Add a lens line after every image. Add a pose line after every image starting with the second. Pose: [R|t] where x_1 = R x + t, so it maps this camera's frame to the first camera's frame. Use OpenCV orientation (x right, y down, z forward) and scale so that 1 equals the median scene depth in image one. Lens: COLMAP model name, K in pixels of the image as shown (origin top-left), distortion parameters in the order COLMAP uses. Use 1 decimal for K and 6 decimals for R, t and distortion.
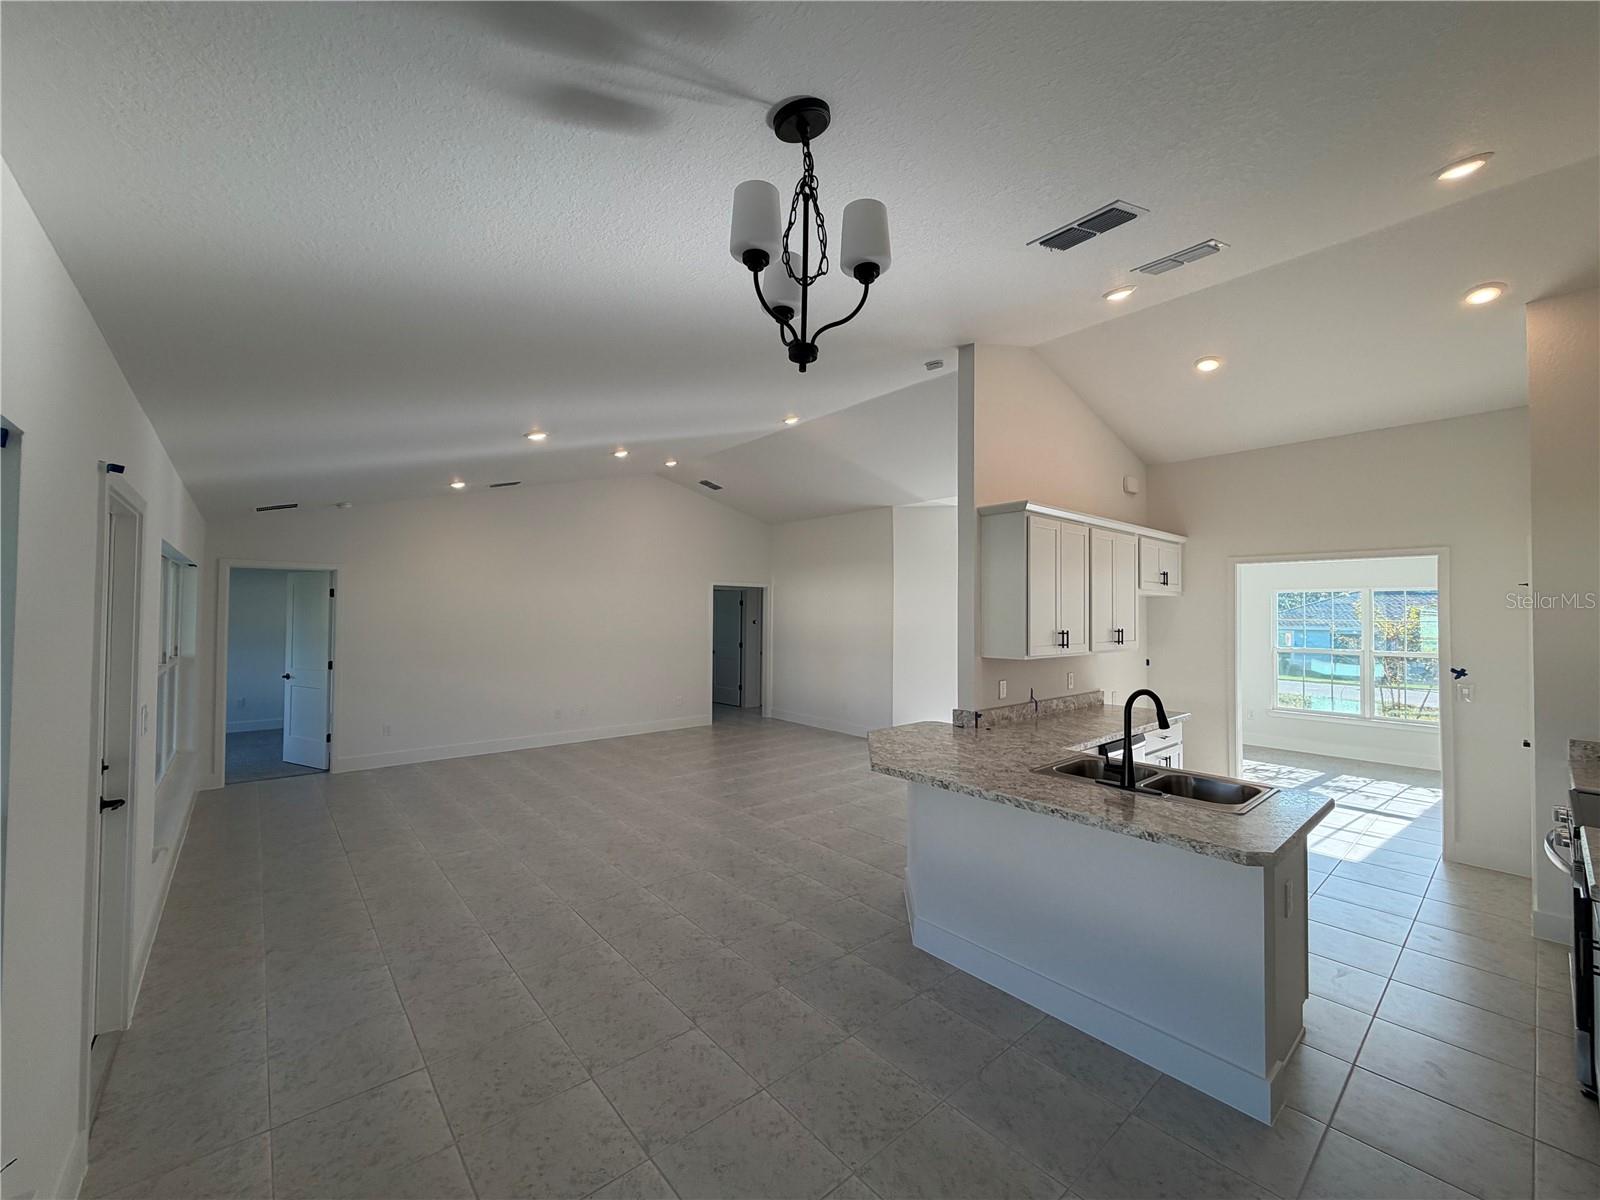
lens RADIAL K [[637.3, 0, 792.7], [0, 637.3, 599.9], [0, 0, 1]] dist [0.002010, -0.000940]
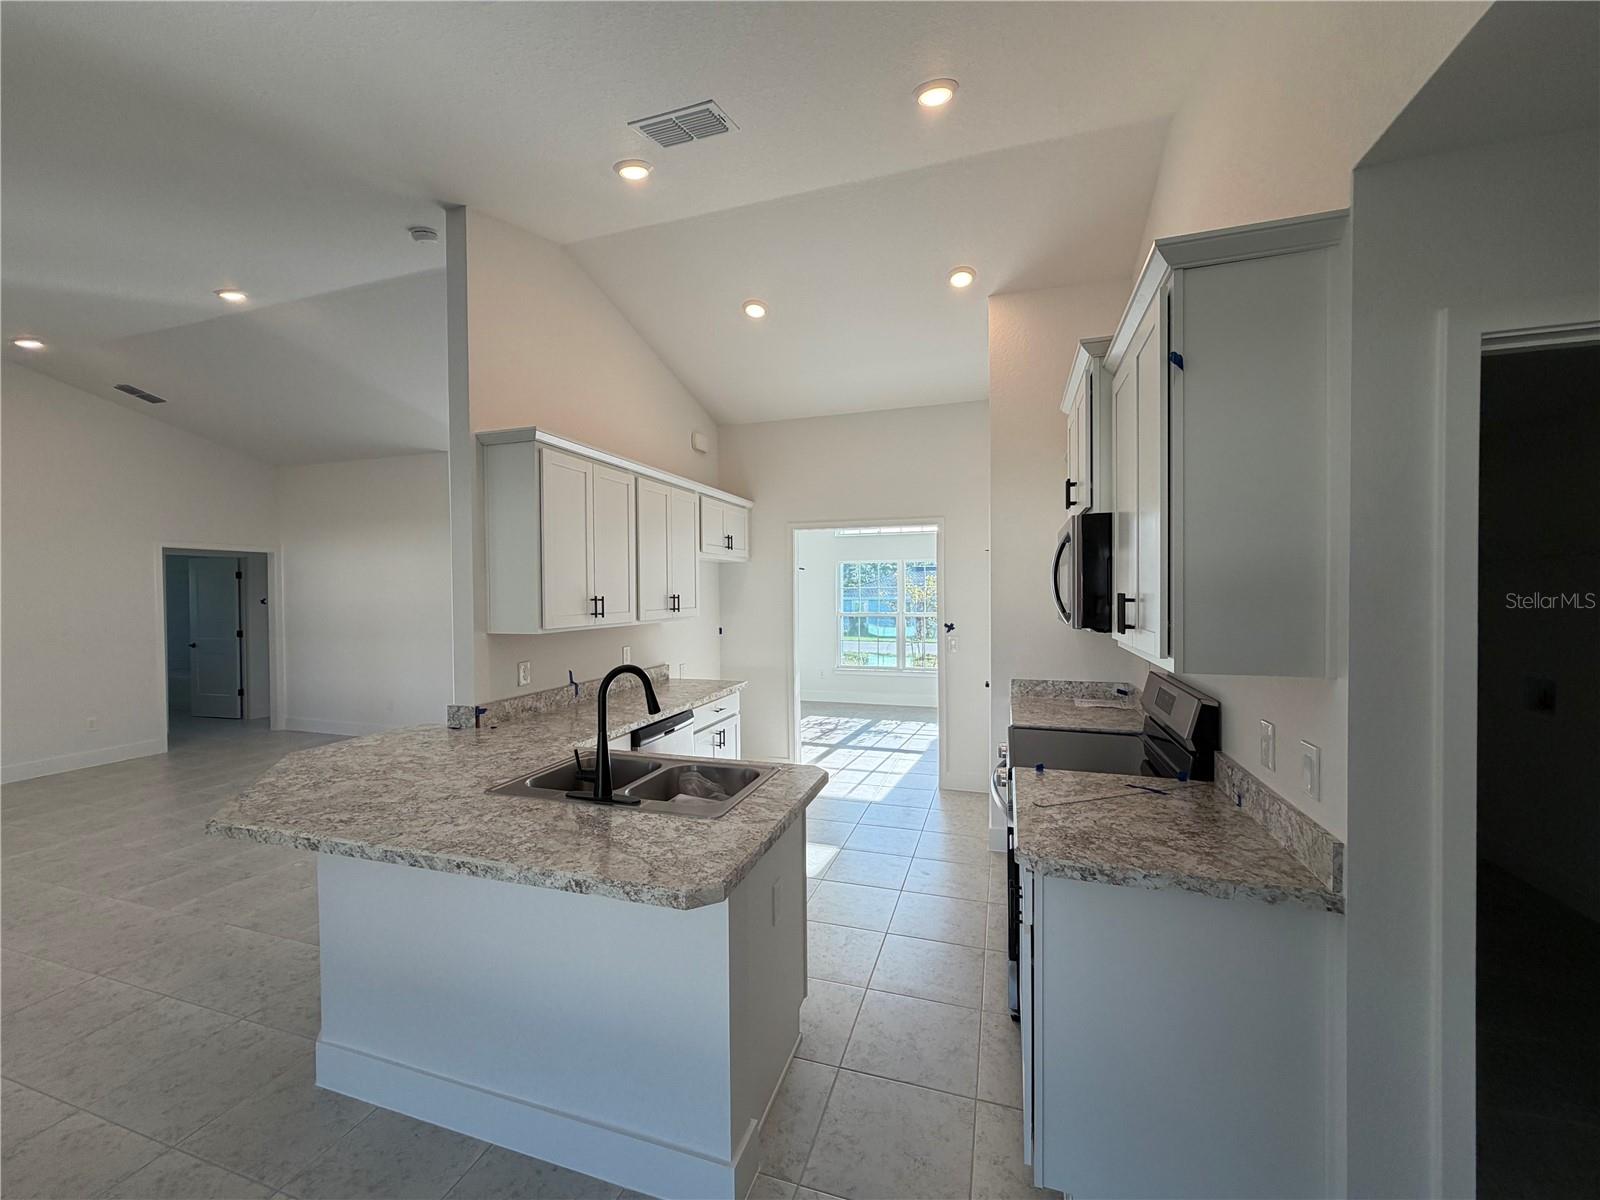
lens RADIAL K [[637.3, 0, 793.1], [0, 637.3, 602.6], [0, 0, 1]] dist [0.002010, -0.000940]
pose [[0.855666, -0.023316, 0.517003, 0.204454], [0.003369, 0.999214, 0.039487, 0.023154], [-0.517518, -0.032046, 0.855072, 0.157098]]
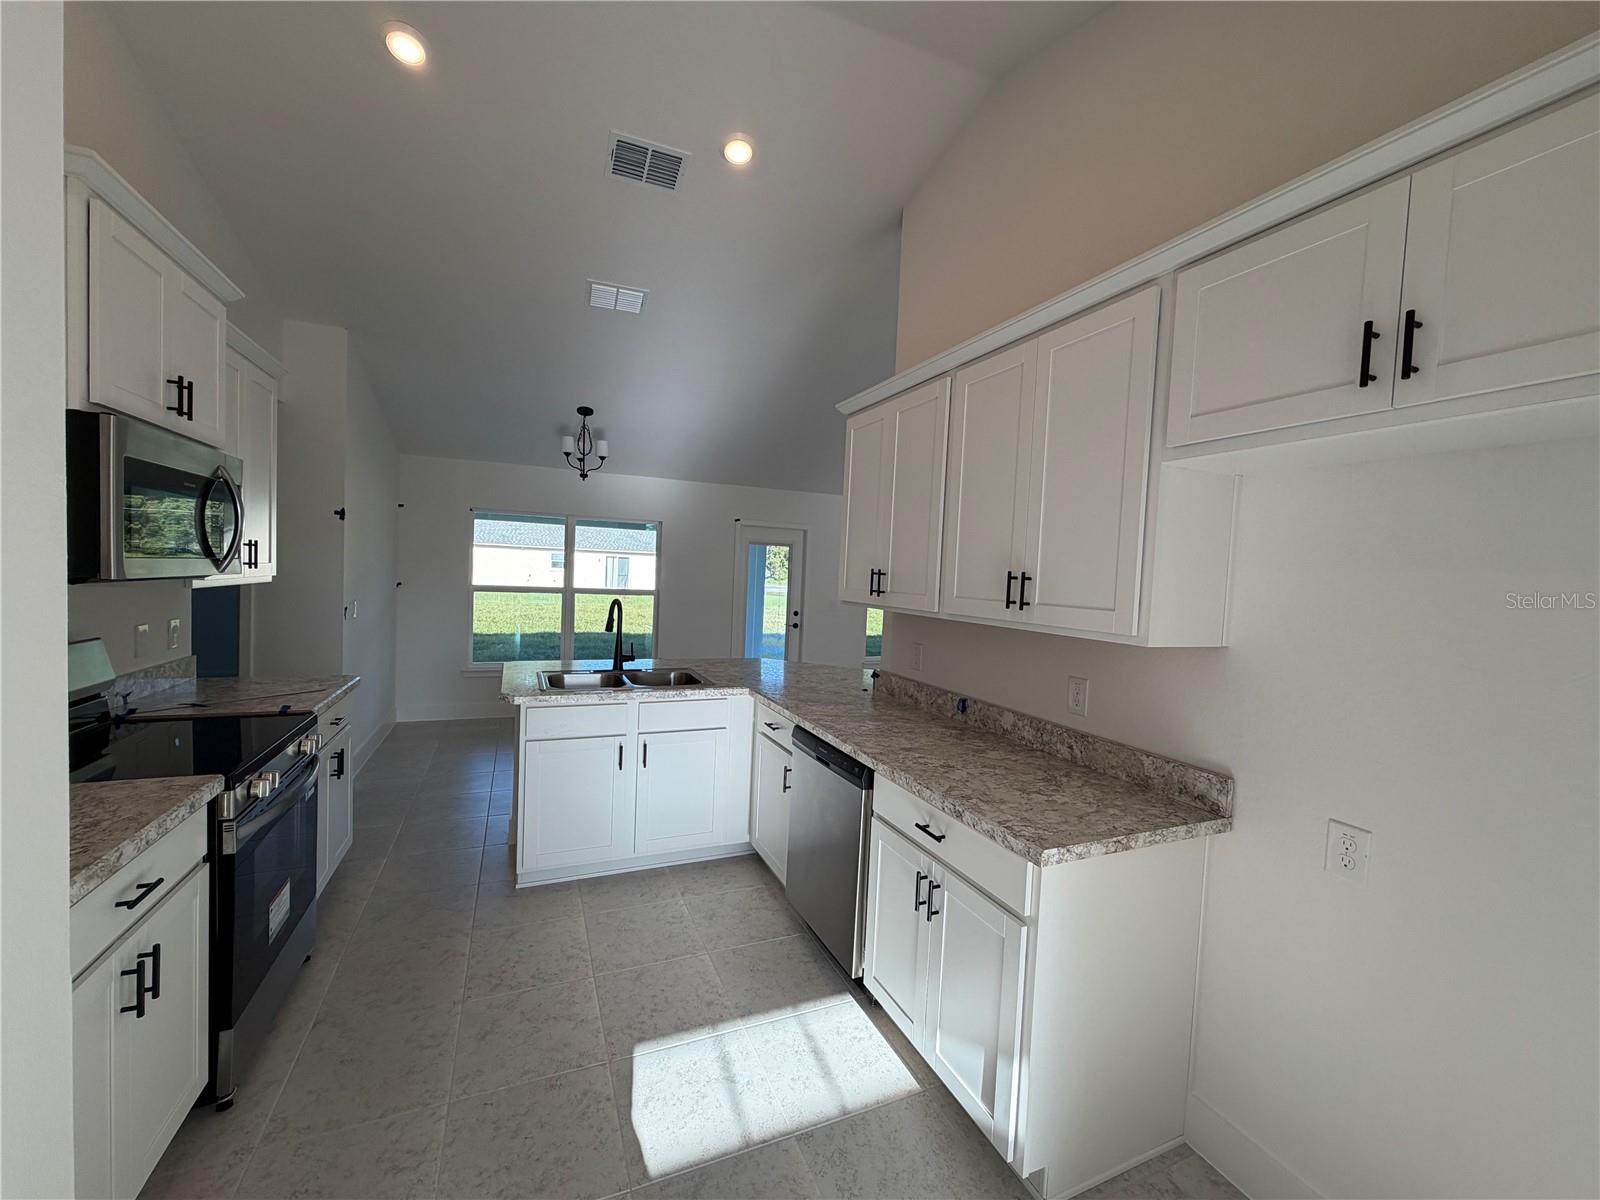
lens RADIAL K [[637.3, 0, 798.0], [0, 637.3, 594.6], [0, 0, 1]] dist [0.002010, -0.000940]
pose [[-0.302552, 0.017138, -0.952979, 0.934240], [-0.014802, 0.999633, 0.022677, 0.053435], [0.953018, 0.020966, -0.302187, 0.969425]]
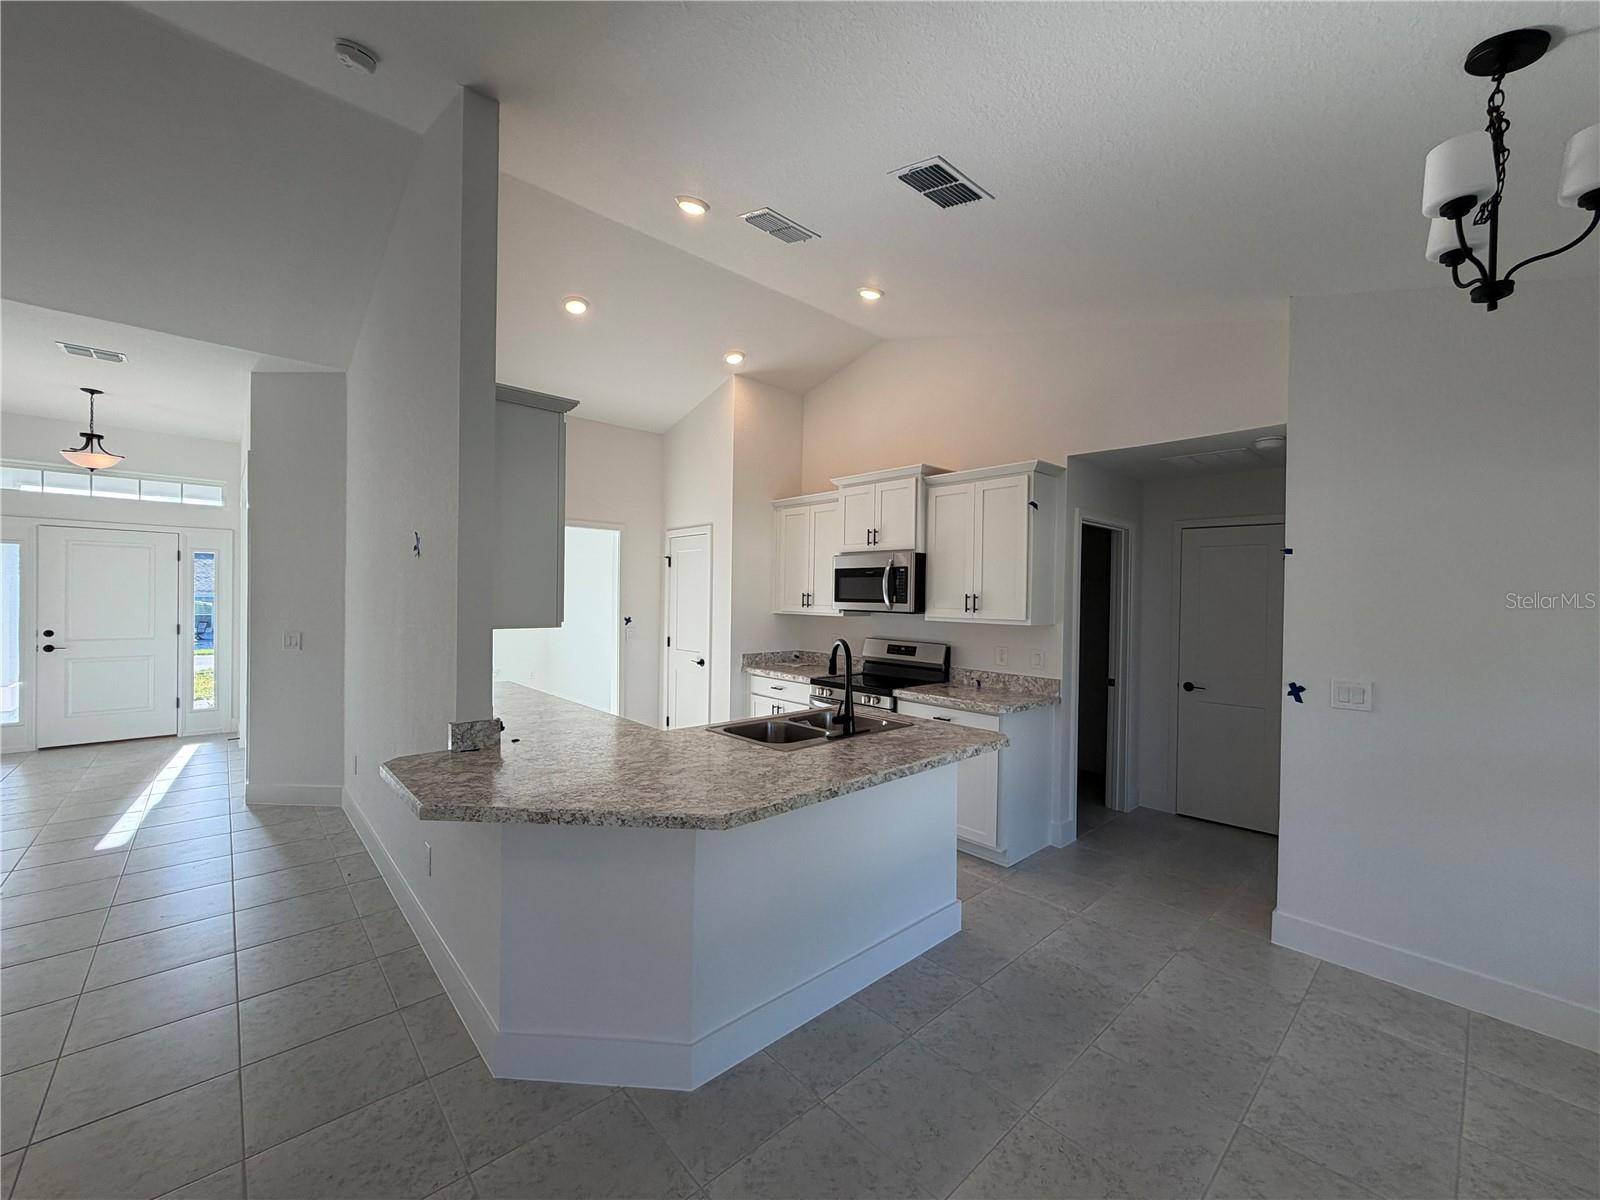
lens RADIAL K [[637.3, 0, 800.8], [0, 637.3, 602.7], [0, 0, 1]] dist [0.002010, -0.000940]
pose [[-0.027747, -0.020026, 0.999414, -0.309390], [-0.036734, 0.999144, 0.019001, 0.038516], [-0.998940, -0.036185, -0.028459, 0.678384]]
